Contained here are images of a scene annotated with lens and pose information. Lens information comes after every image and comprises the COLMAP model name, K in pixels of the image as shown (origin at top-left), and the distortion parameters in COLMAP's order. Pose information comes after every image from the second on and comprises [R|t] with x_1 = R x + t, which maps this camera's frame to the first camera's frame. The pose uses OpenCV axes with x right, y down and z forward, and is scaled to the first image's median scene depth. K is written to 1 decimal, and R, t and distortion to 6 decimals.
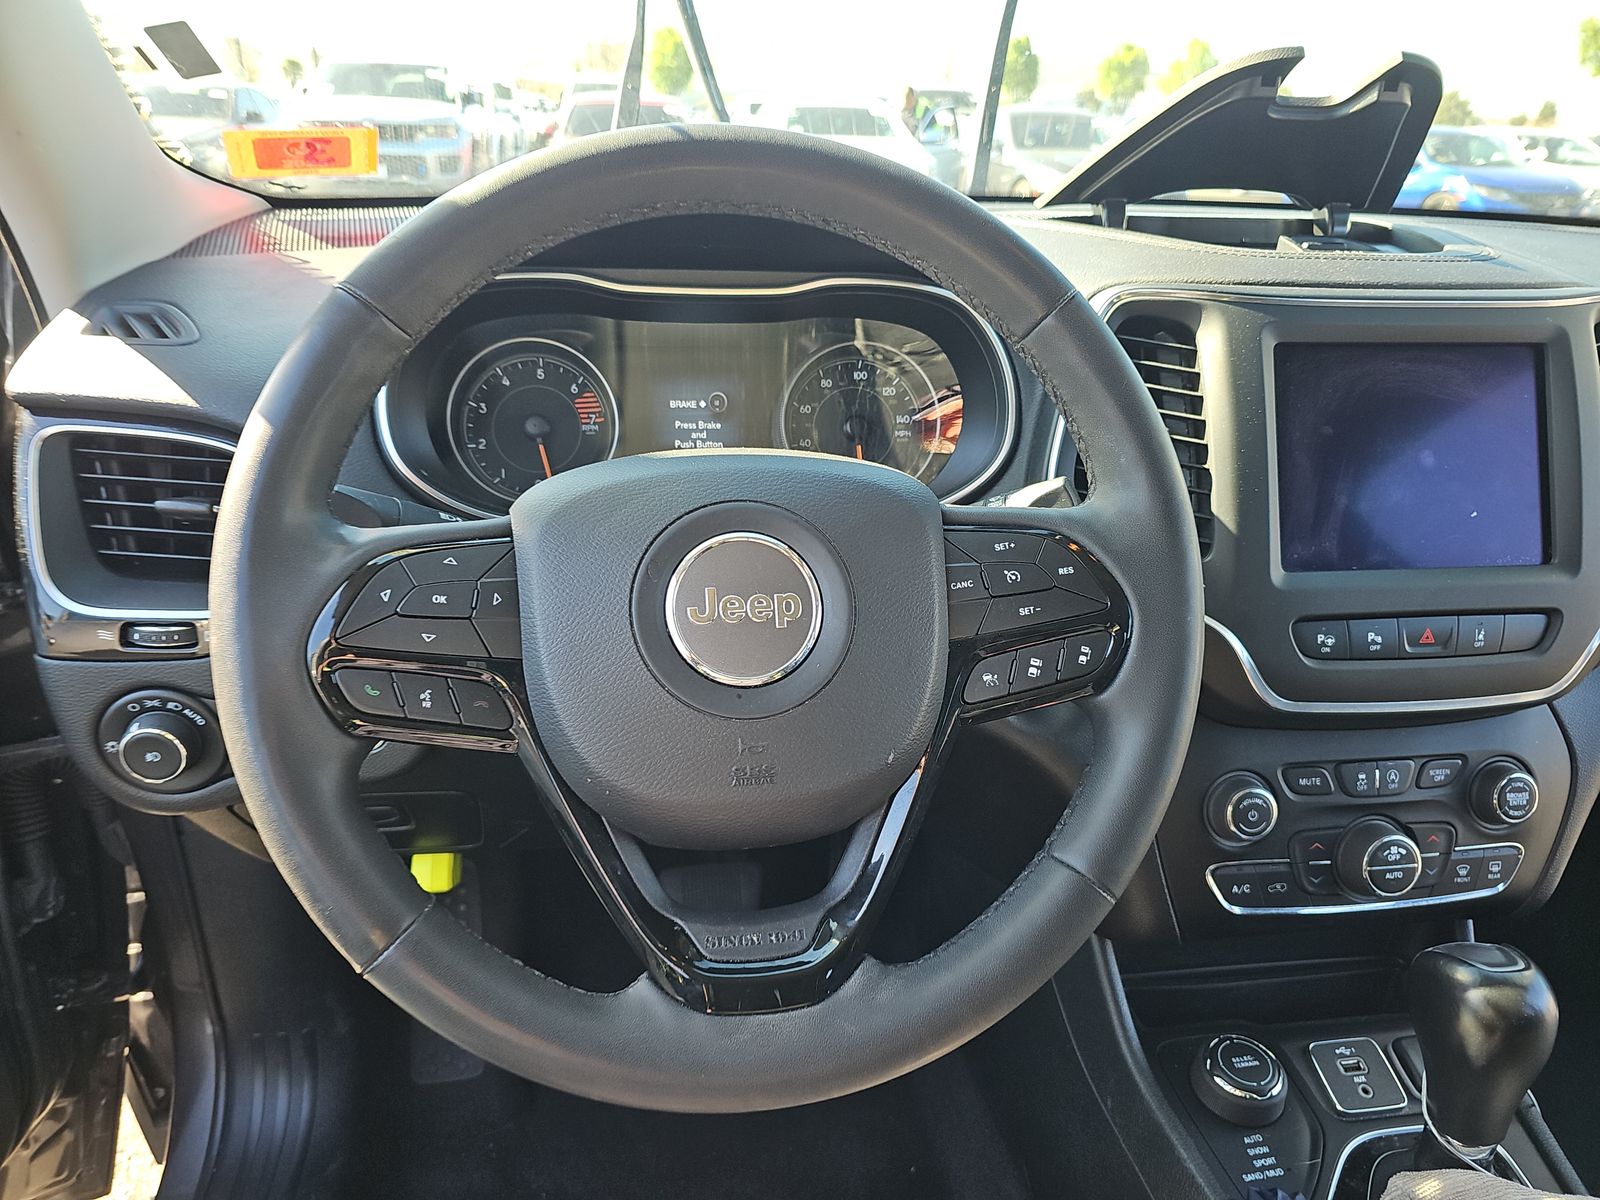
lens RADIAL K [[1082.7, 0, 805.0], [0, 1082.7, 610.9], [0, 0, 1]] dist [0.022874, -0.019058]
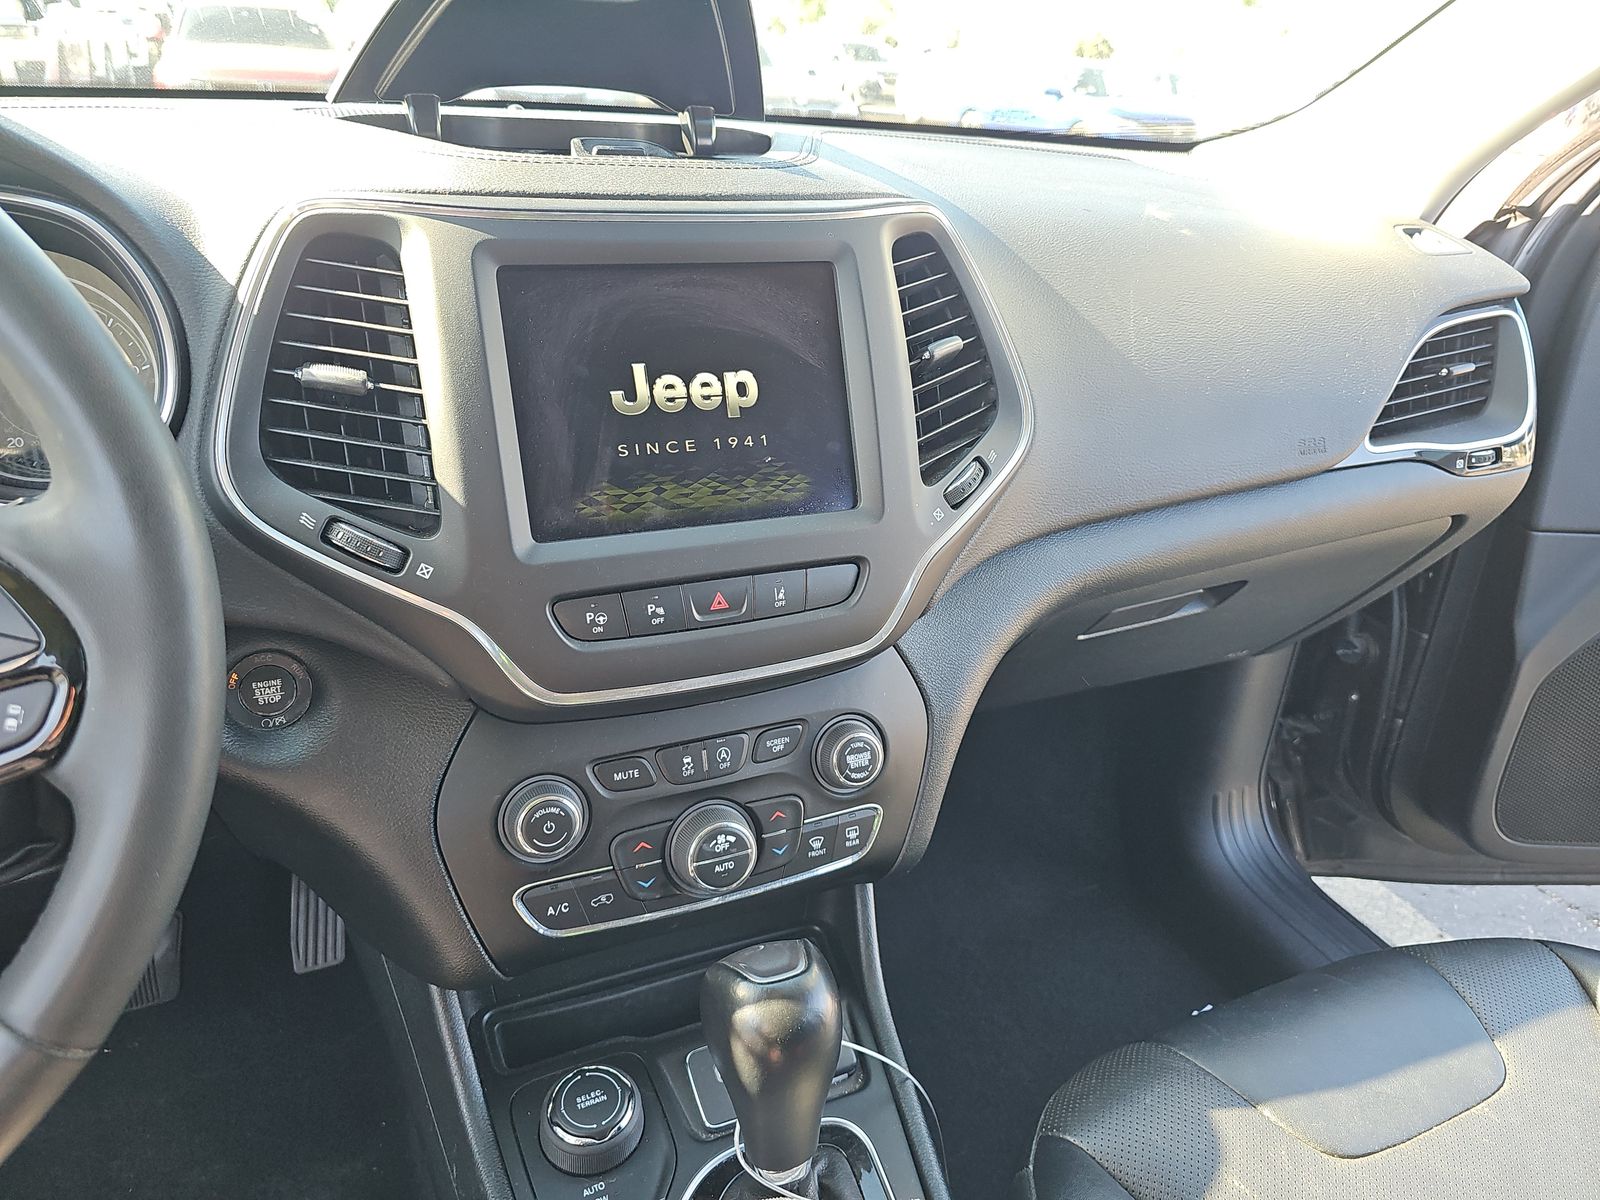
lens RADIAL K [[1082.7, 0, 796.4], [0, 1082.7, 593.5], [0, 0, 1]] dist [0.022874, -0.019058]
pose [[0.964695, -0.098103, 0.244417, 0.398066], [0.086760, 0.994610, 0.056779, -0.025469], [-0.248670, -0.033569, 0.968006, 0.129986]]
